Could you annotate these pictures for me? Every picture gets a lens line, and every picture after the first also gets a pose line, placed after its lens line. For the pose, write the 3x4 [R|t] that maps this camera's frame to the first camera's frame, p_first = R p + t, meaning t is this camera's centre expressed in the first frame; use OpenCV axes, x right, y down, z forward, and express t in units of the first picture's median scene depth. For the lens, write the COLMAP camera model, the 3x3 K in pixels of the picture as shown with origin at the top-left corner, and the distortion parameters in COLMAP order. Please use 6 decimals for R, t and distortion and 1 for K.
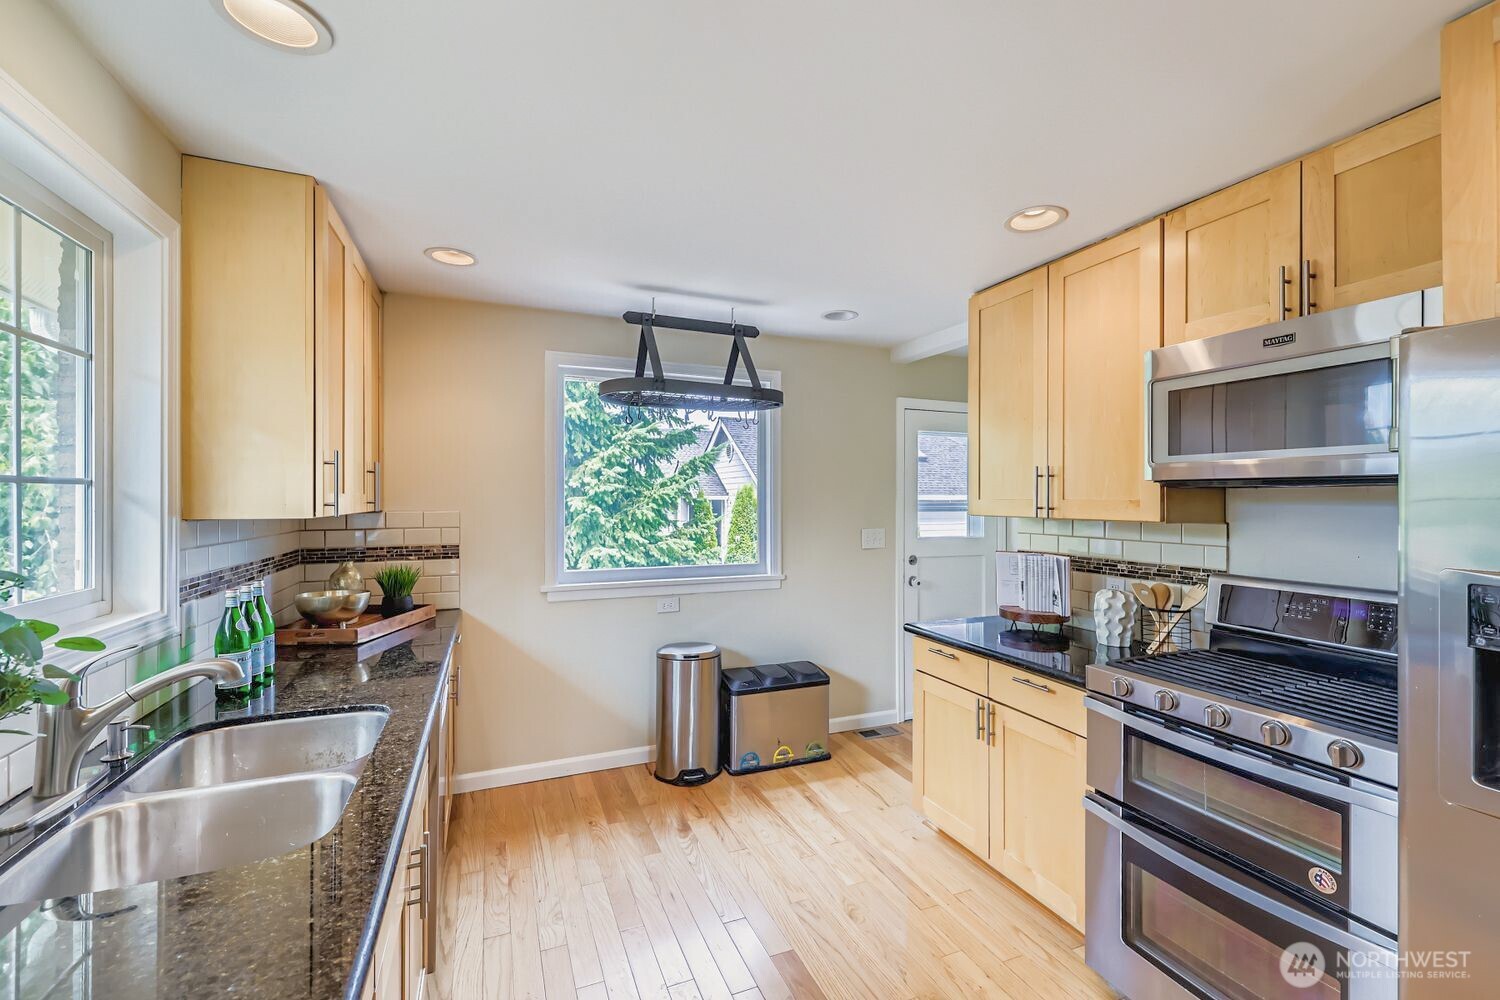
lens RADIAL K [[632.4, 0, 761.2], [0, 632.4, 502.5], [0, 0, 1]] dist [0.000997, 0.000203]
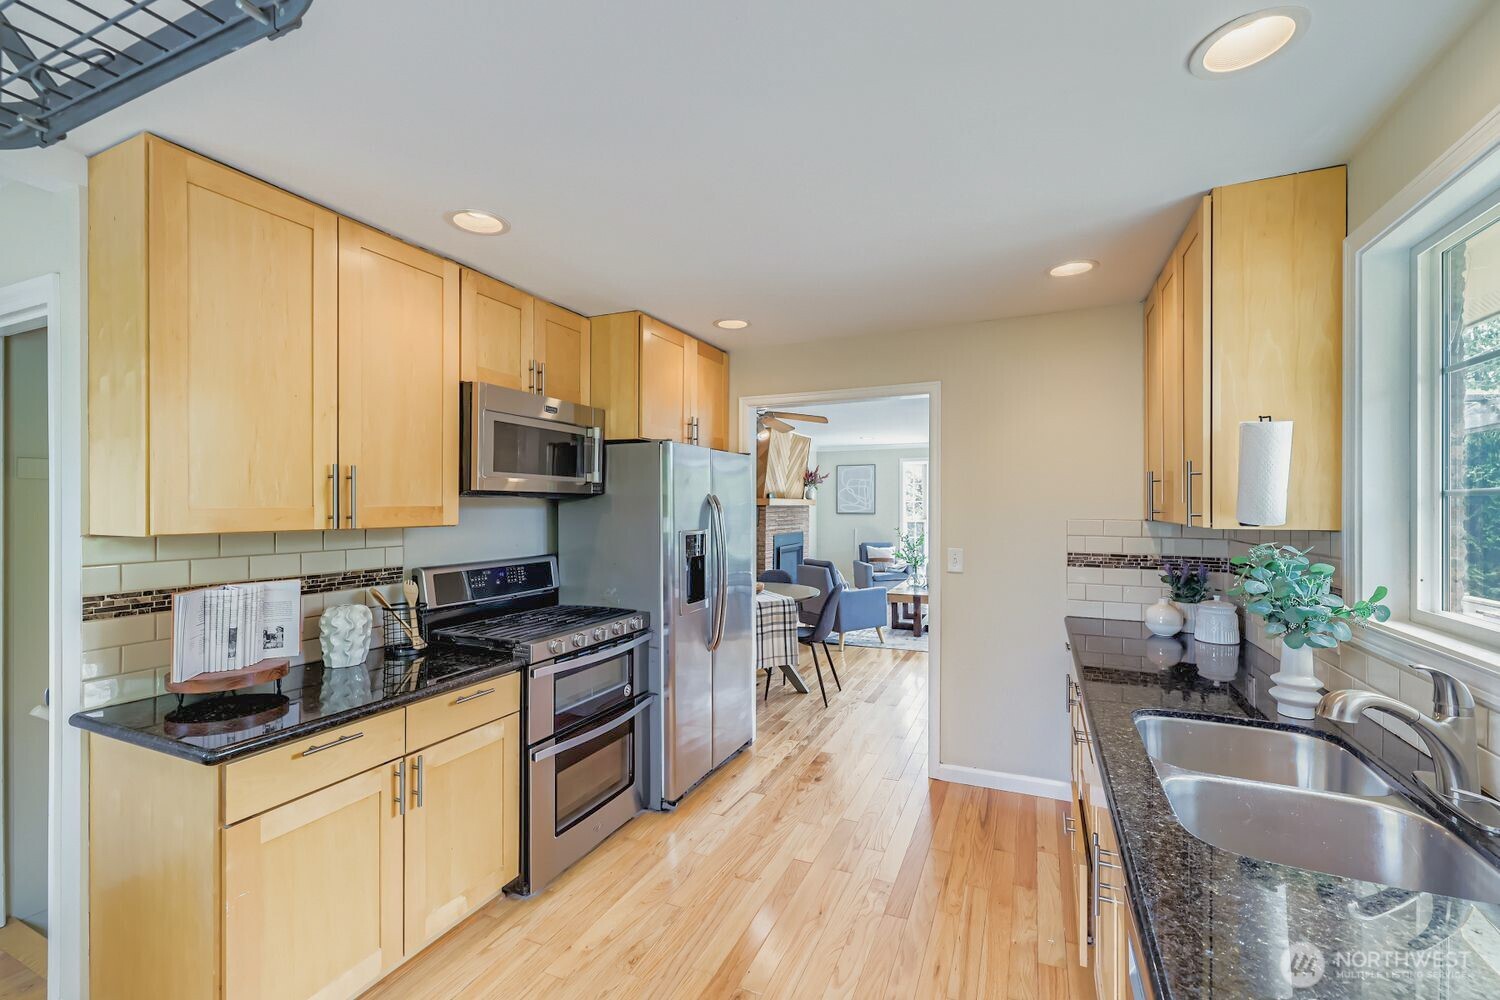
lens RADIAL K [[632.4, 0, 761.2], [0, 632.4, 502.5], [0, 0, 1]] dist [0.000997, 0.000203]
pose [[-0.685548, -0.000963, 0.728027, -0.552694], [0.000690, 0.999998, 0.001973, -0.011870], [-0.728027, 0.001855, -0.685545, 1.264444]]
